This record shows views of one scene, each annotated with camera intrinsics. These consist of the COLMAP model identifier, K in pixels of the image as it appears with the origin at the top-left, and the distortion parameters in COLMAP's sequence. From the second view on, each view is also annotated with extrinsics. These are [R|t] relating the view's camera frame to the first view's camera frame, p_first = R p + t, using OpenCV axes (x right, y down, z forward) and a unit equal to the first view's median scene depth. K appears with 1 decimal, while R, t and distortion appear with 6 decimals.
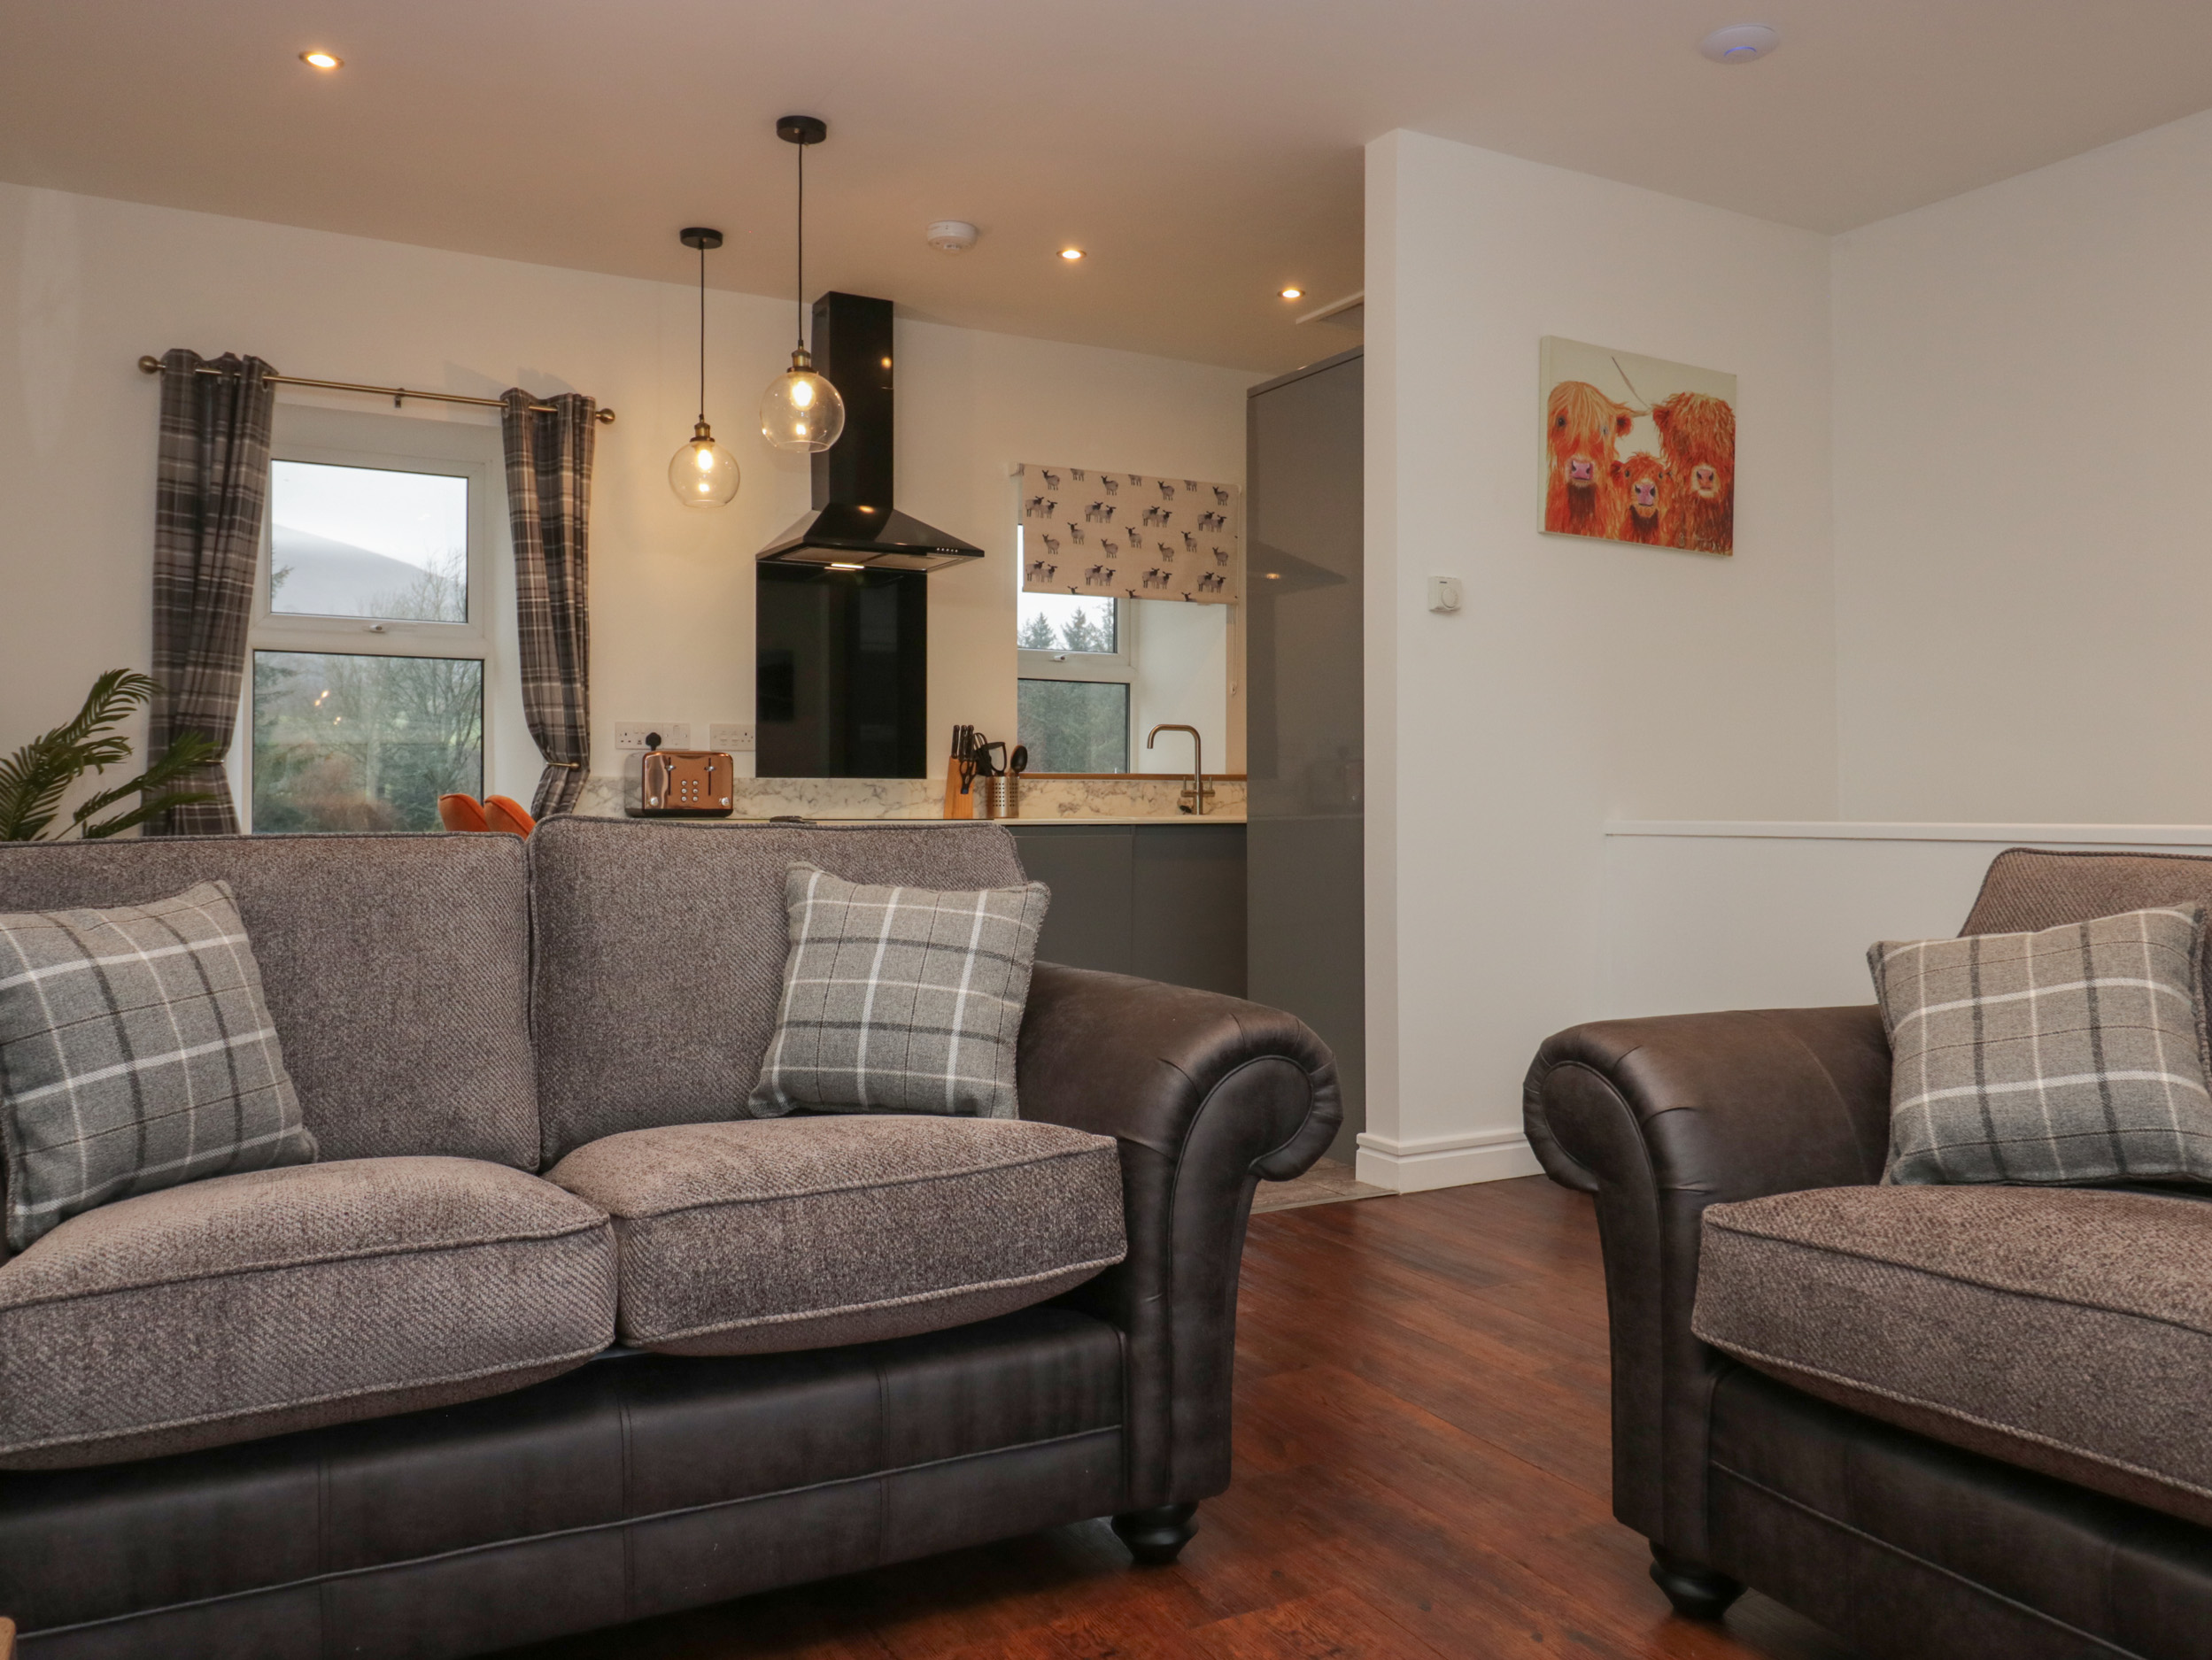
lens RADIAL K [[1710.2, 0, 1131.7], [0, 1710.2, 796.5], [0, 0, 1]] dist [0.006049, -0.004709]
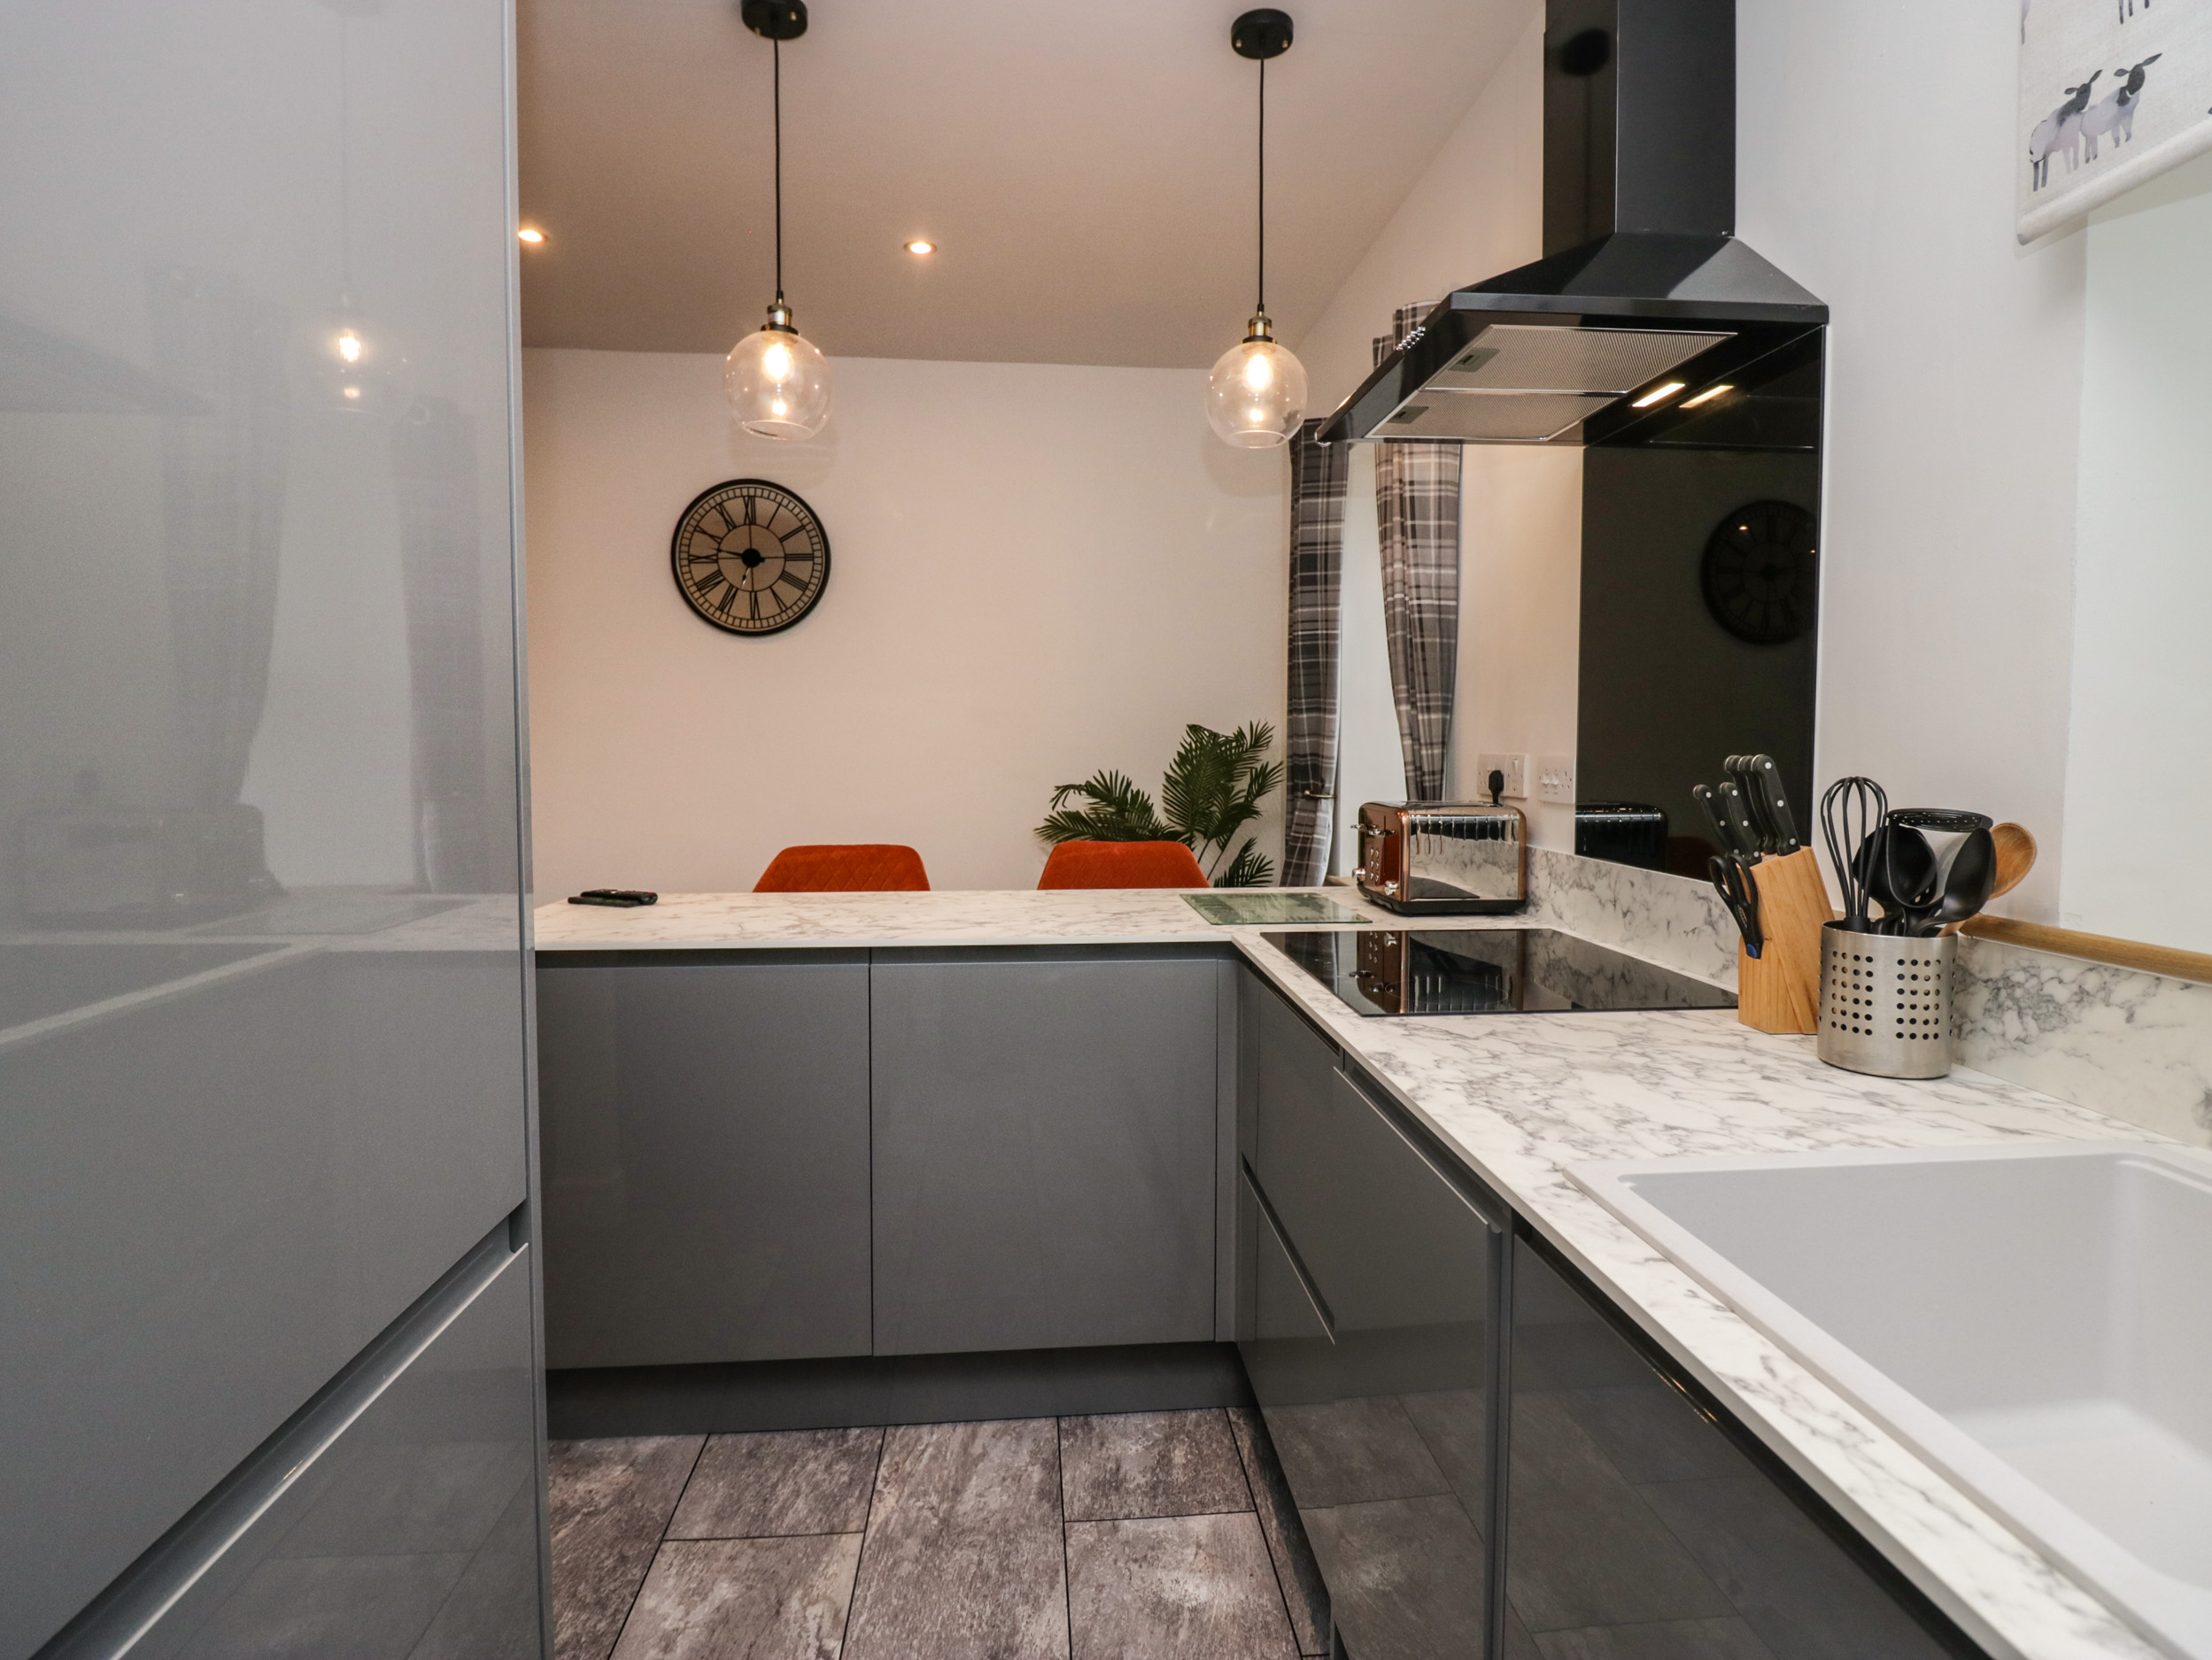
lens RADIAL K [[1156.7, 0, 1127.9], [0, 1156.7, 833.5], [0, 0, 1]] dist [-0.001251, -0.013220]
pose [[-0.407698, 0.072475, -0.910236, 0.175408], [0.006439, 0.997049, 0.076503, -0.050235], [0.913094, 0.025329, -0.406961, 1.112517]]
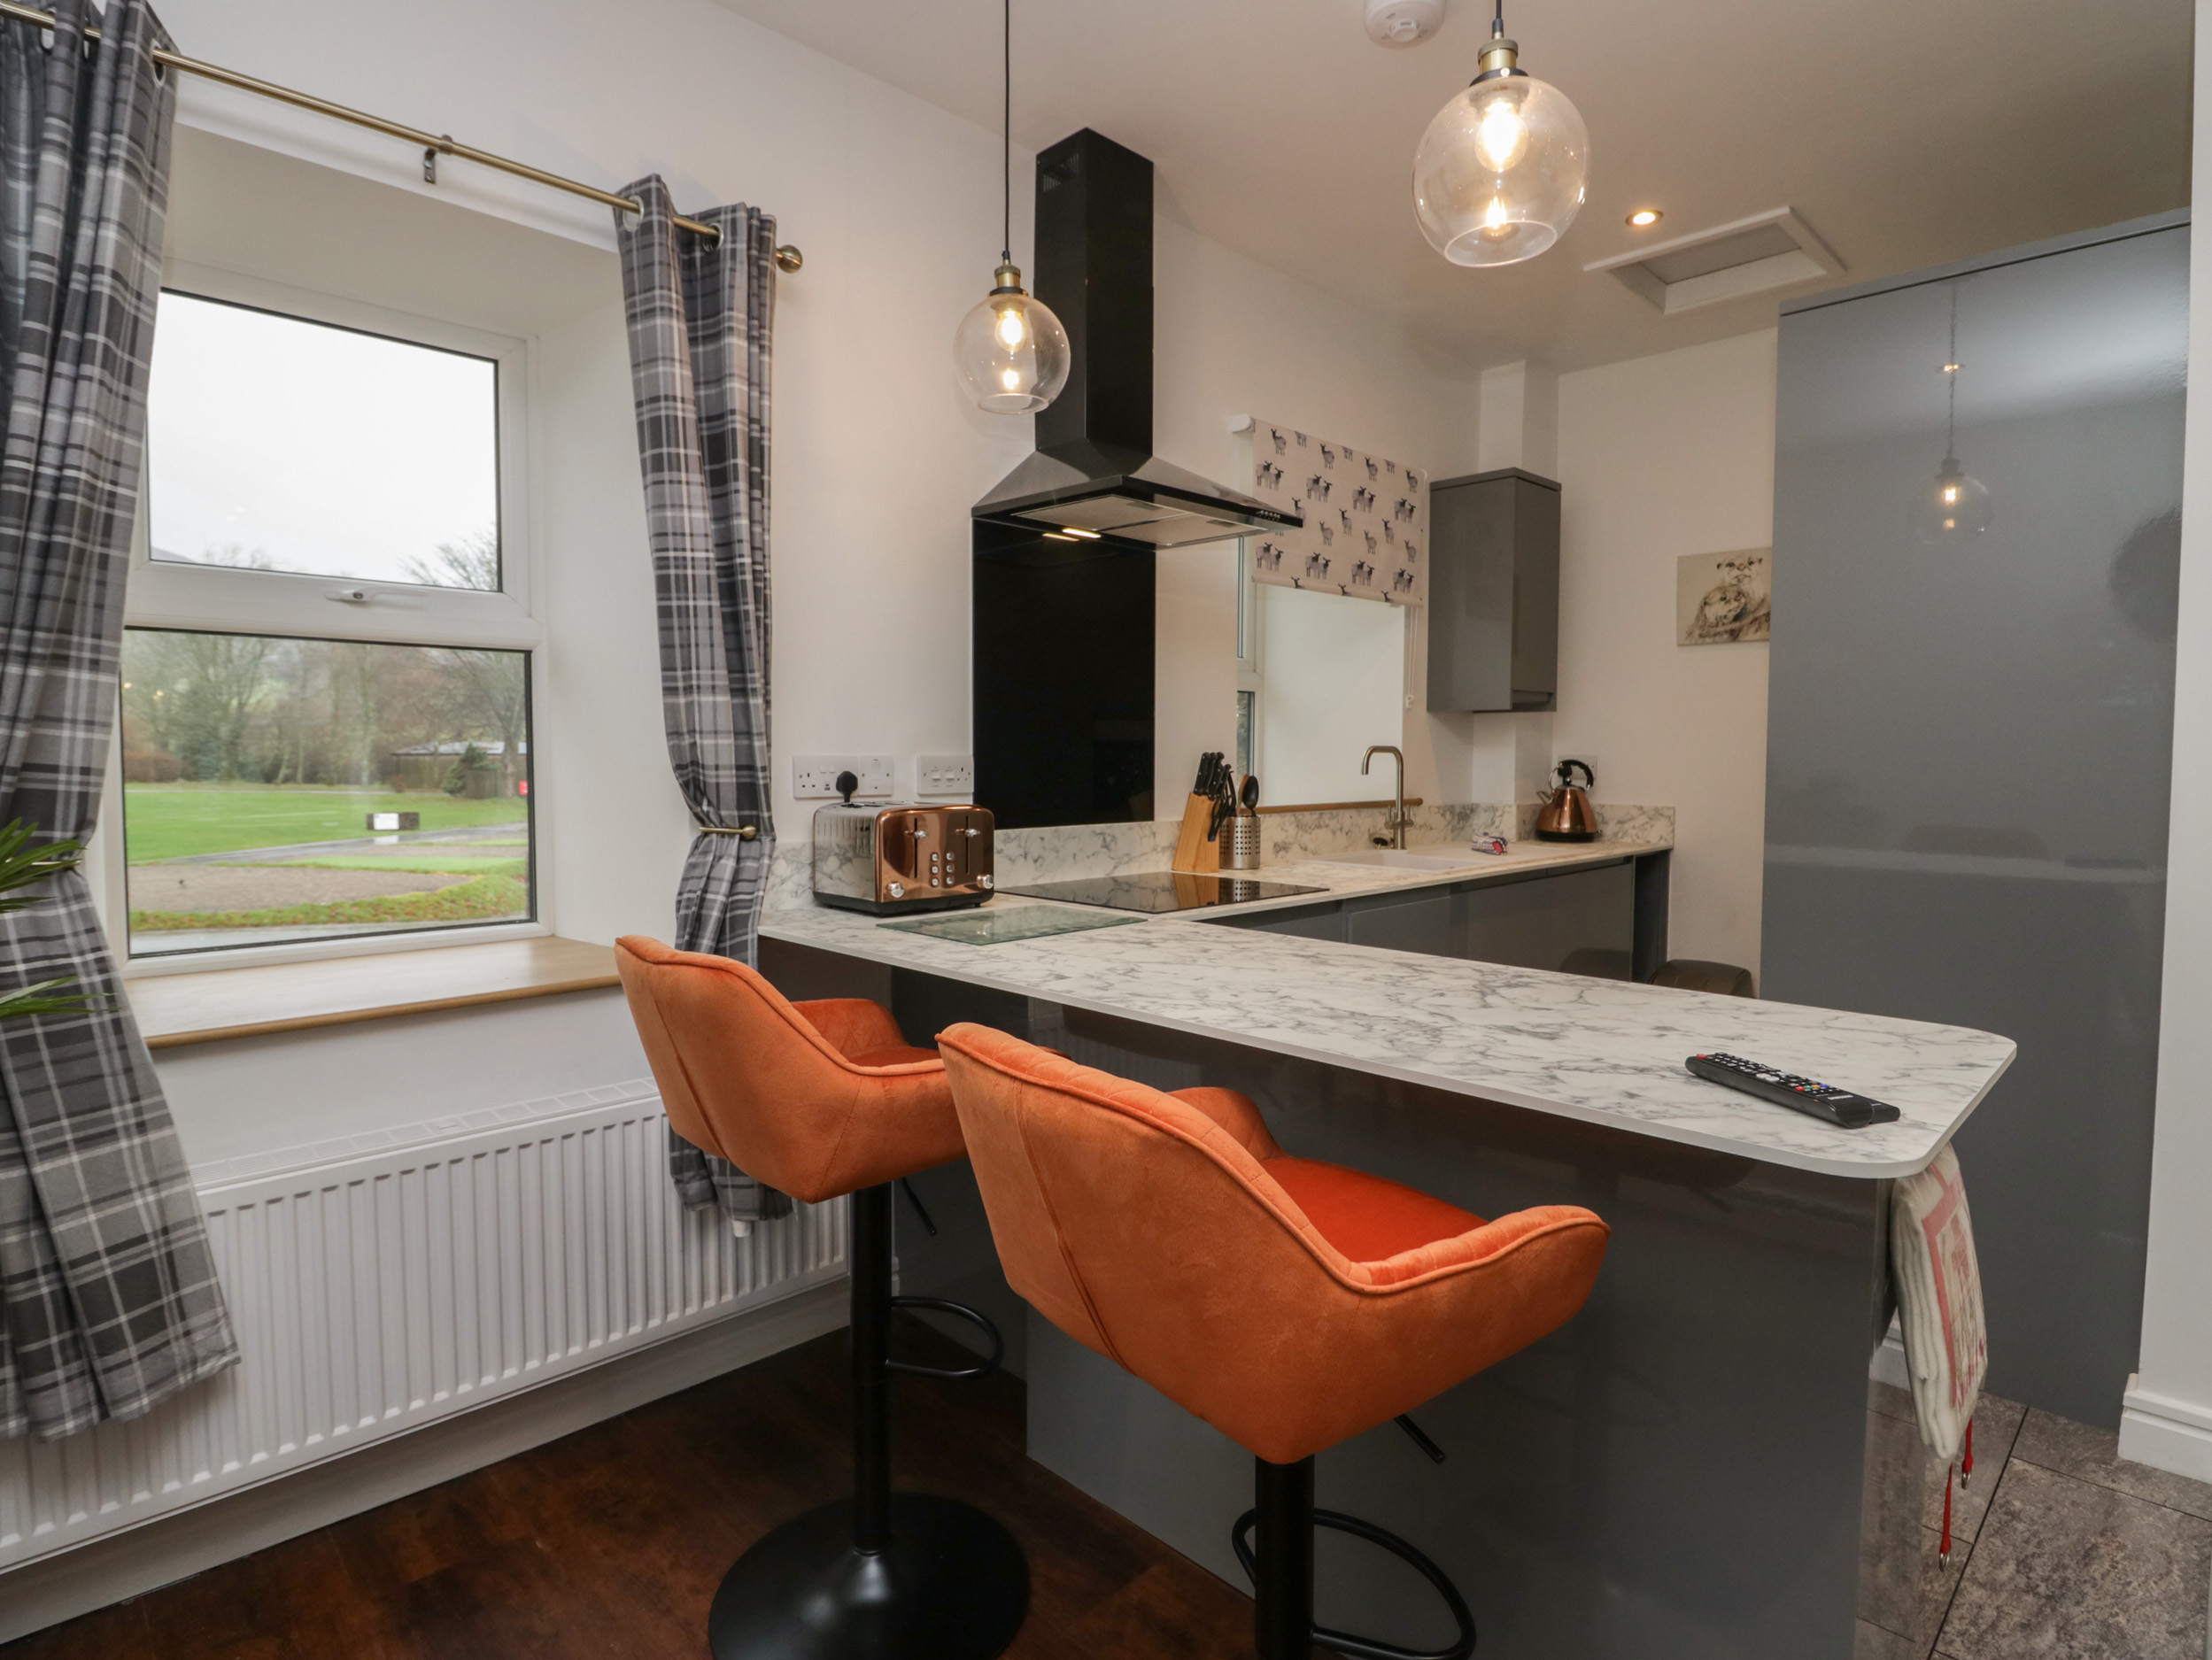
lens RADIAL K [[1160.5, 0, 1119.3], [0, 1160.5, 814.5], [0, 0, 1]] dist [-0.003267, -0.012775]
pose [[0.960642, -0.013593, 0.277456, -0.315740], [-0.002724, 0.998293, 0.058337, -0.049079], [-0.277776, -0.056797, 0.958965, 0.568453]]
